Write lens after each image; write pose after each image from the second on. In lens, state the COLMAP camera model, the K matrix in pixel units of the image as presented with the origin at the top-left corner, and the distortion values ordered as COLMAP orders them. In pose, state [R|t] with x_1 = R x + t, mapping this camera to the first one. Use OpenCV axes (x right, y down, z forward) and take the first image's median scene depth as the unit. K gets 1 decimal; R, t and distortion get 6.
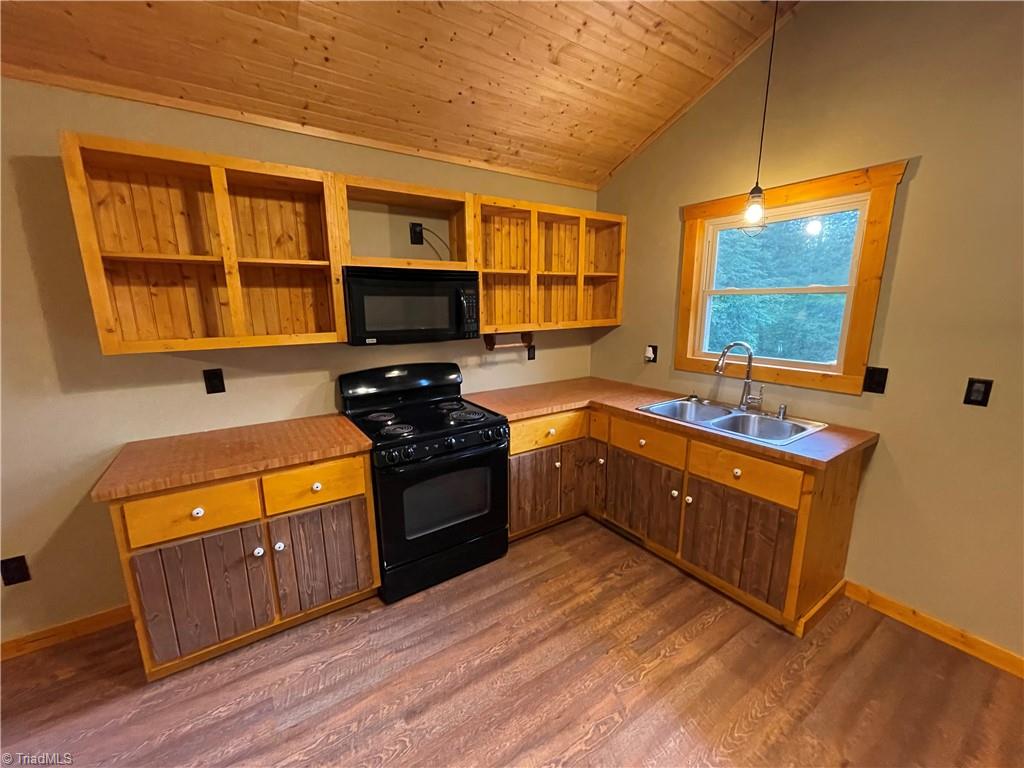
lens RADIAL K [[414.4, 0, 508.2], [0, 414.4, 389.0], [0, 0, 1]] dist [-0.003177, -0.000246]
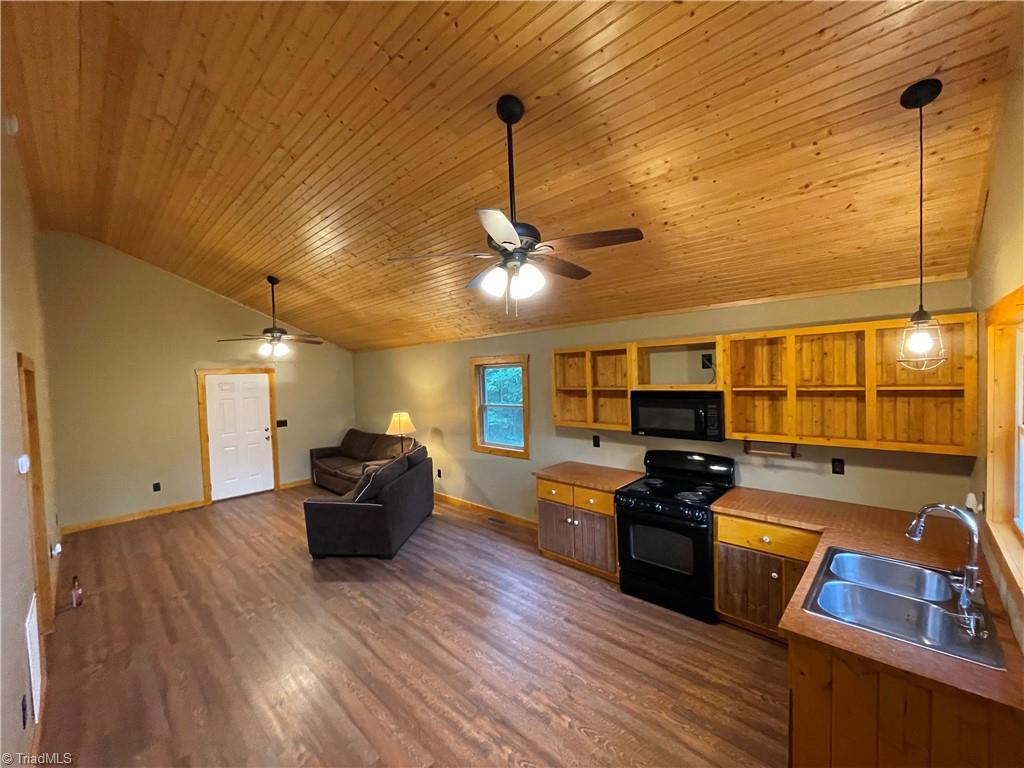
lens RADIAL K [[414.4, 0, 508.2], [0, 414.4, 389.0], [0, 0, 1]] dist [-0.003177, -0.000246]
pose [[0.207267, 0.037324, -0.977572, 1.176431], [-0.166649, 0.986014, 0.002313, -0.200847], [0.963986, 0.162432, 0.210588, 0.081877]]
